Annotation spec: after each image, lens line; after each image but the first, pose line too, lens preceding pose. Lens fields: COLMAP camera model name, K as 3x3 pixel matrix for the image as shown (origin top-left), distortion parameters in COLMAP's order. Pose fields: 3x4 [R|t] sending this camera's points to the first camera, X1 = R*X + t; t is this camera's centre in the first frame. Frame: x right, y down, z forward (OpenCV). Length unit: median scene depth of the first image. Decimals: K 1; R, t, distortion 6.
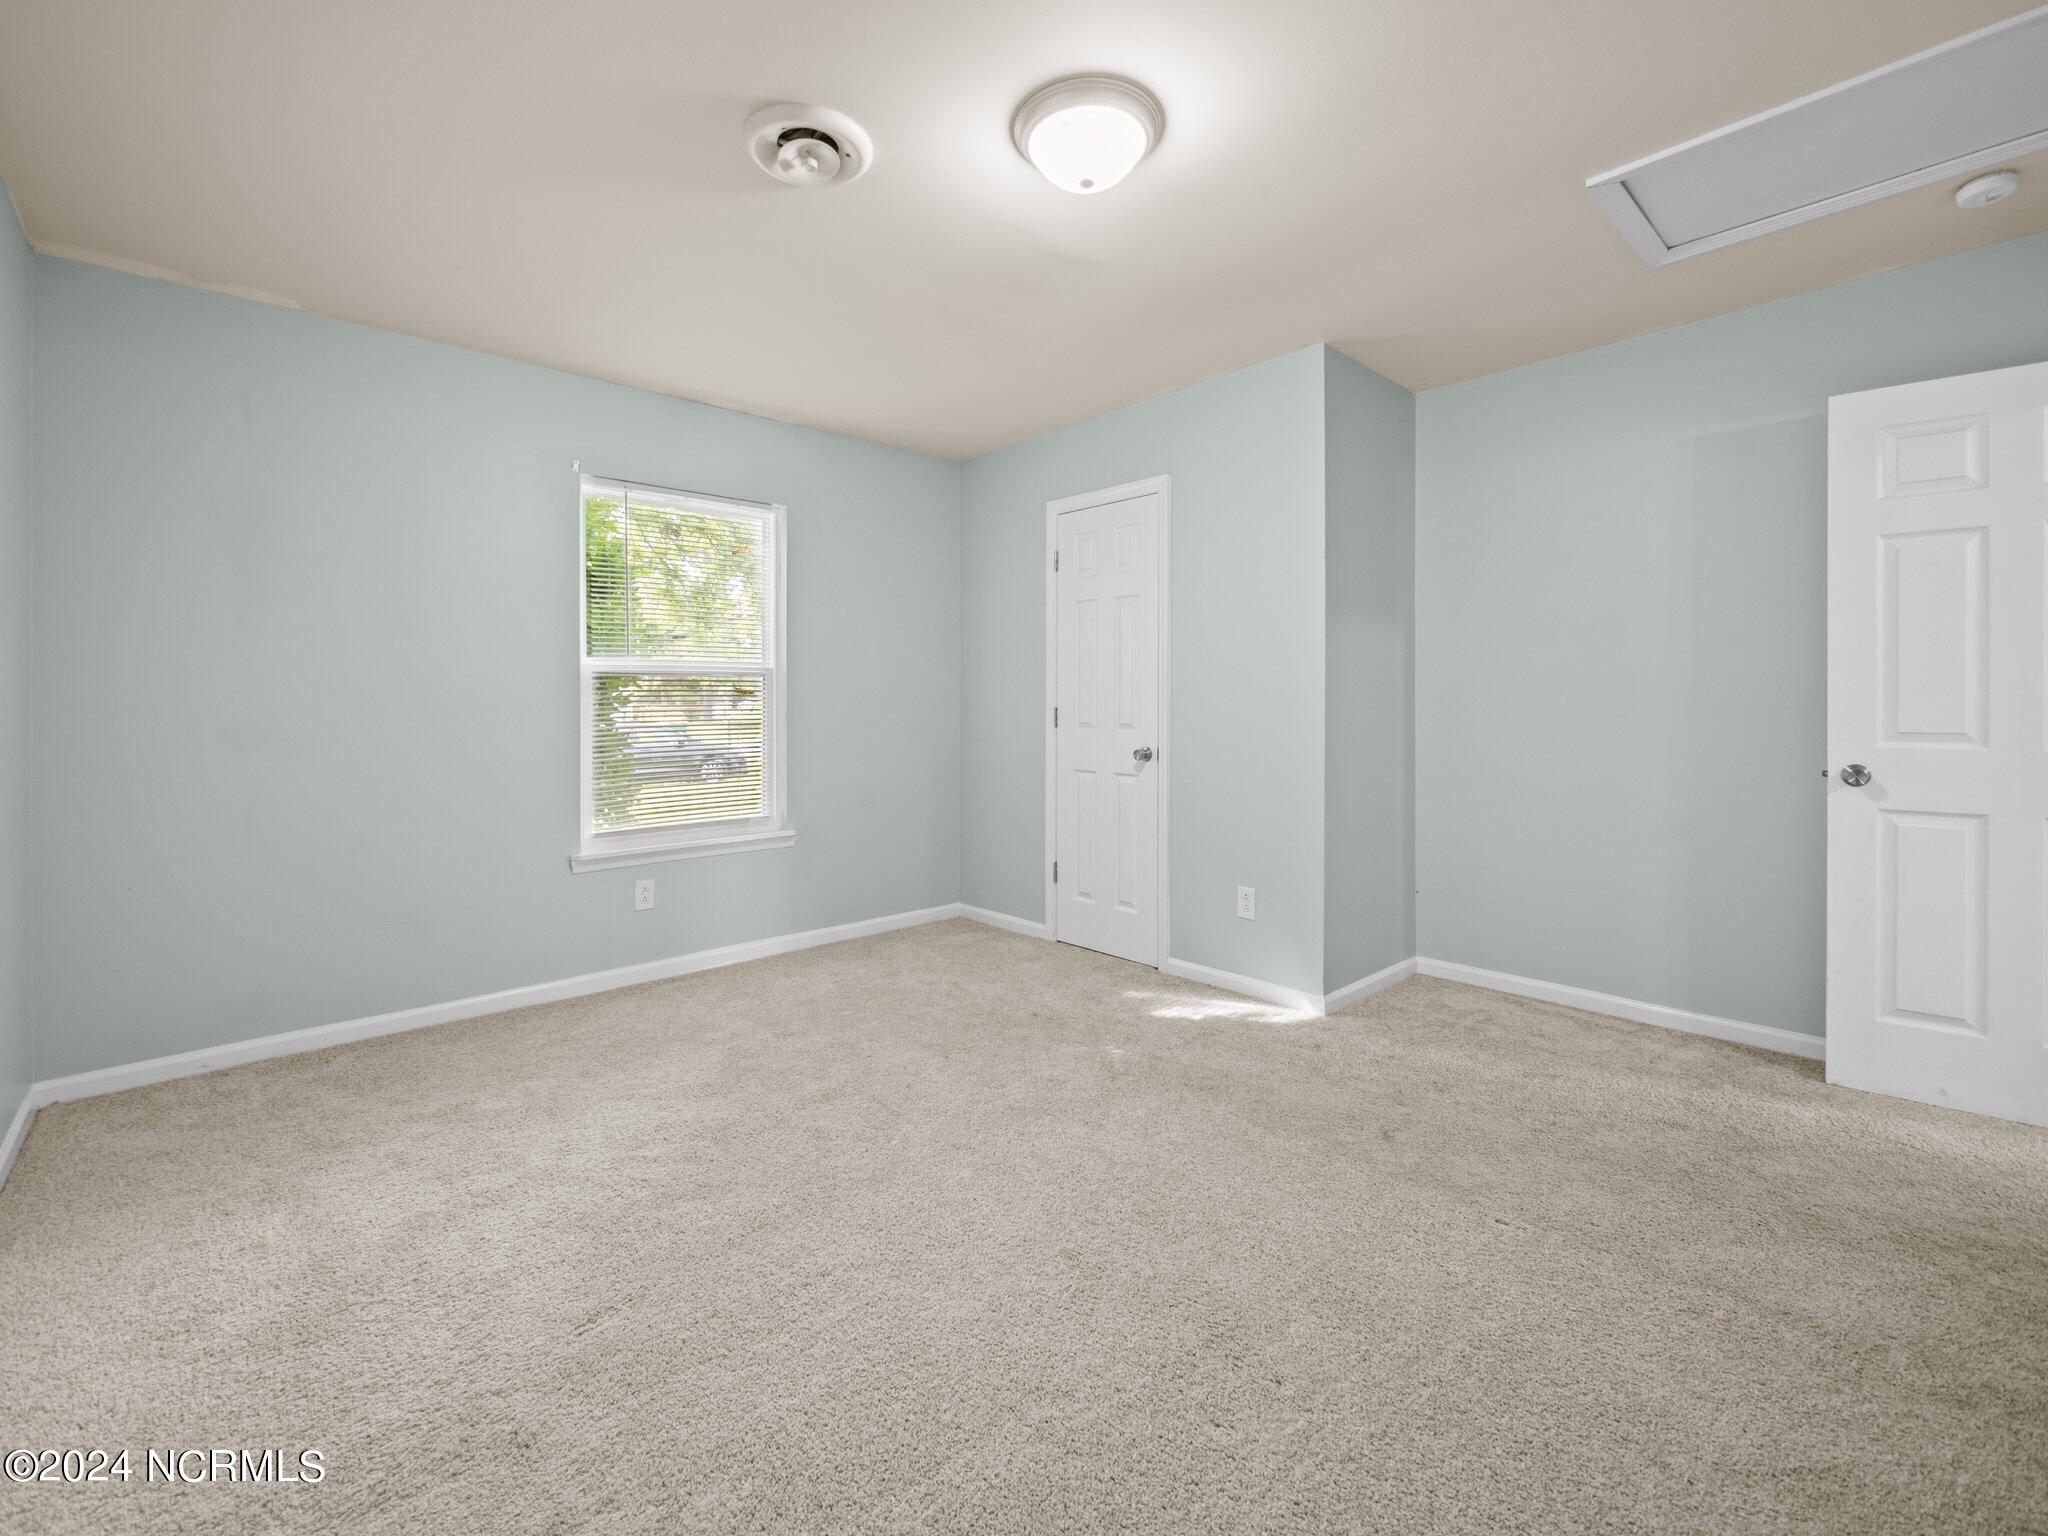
lens RADIAL K [[886.1, 0, 1028.4], [0, 886.1, 711.1], [0, 0, 1]] dist [-0.000052, 0.000061]
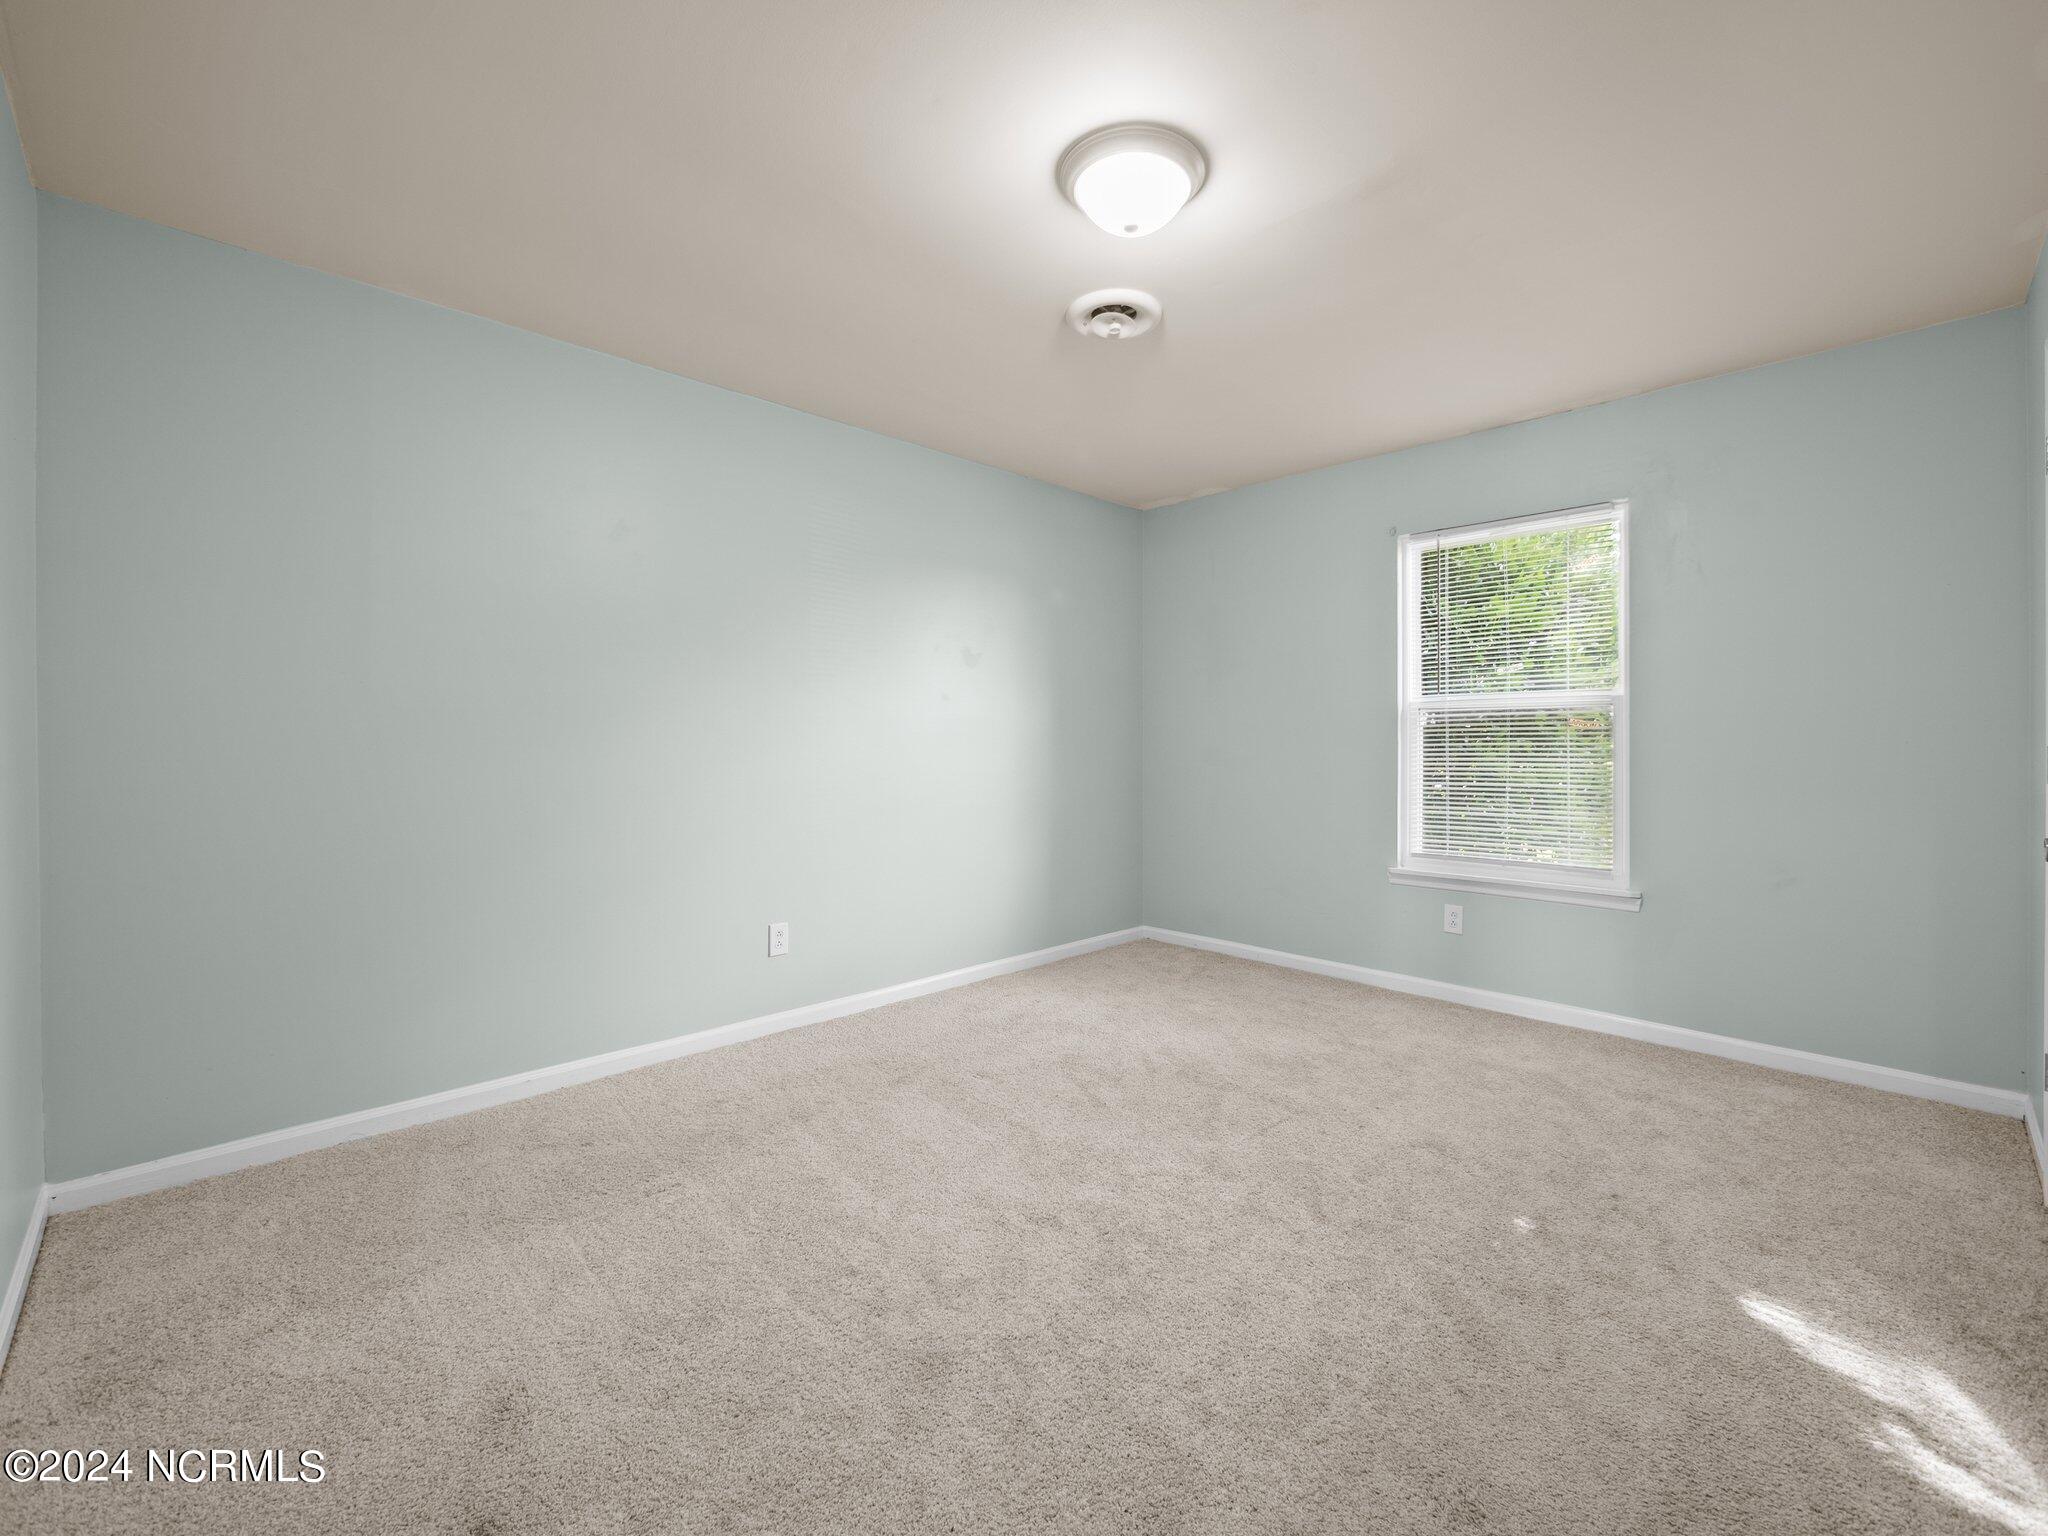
lens RADIAL K [[873.9, 0, 1022.5], [0, 873.9, 739.3], [0, 0, 1]] dist [-0.011504, 0.000325]
pose [[0.005969, 0.001538, -0.999981, 0.611483], [-0.004598, 0.999988, 0.001511, -0.004497], [0.999972, 0.004589, 0.005976, 0.499168]]
